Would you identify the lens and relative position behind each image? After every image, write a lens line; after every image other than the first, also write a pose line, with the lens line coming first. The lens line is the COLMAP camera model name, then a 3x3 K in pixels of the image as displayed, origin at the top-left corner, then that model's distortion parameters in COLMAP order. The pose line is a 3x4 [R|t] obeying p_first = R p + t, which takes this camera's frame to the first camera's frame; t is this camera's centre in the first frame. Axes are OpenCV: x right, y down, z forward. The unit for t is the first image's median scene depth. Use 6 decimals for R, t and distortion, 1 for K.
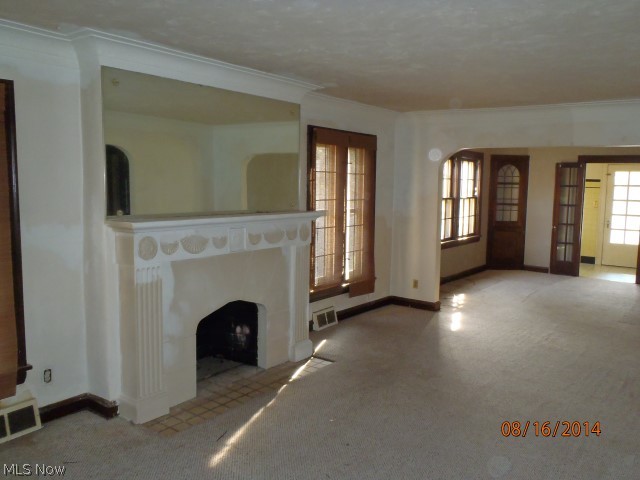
lens RADIAL K [[532.6, 0, 322.1], [0, 532.6, 241.5], [0, 0, 1]] dist [-0.056666, -0.006854]
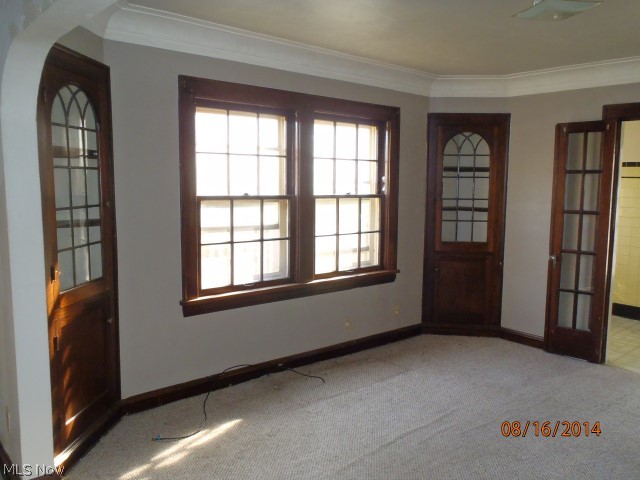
lens RADIAL K [[532.6, 0, 316.3], [0, 532.6, 237.8], [0, 0, 1]] dist [-0.056666, -0.006854]
pose [[0.972231, 0.020356, -0.233138, 0.342000], [-0.021533, 0.999765, -0.002506, -0.039499], [0.233032, 0.007456, 0.972440, 0.480221]]
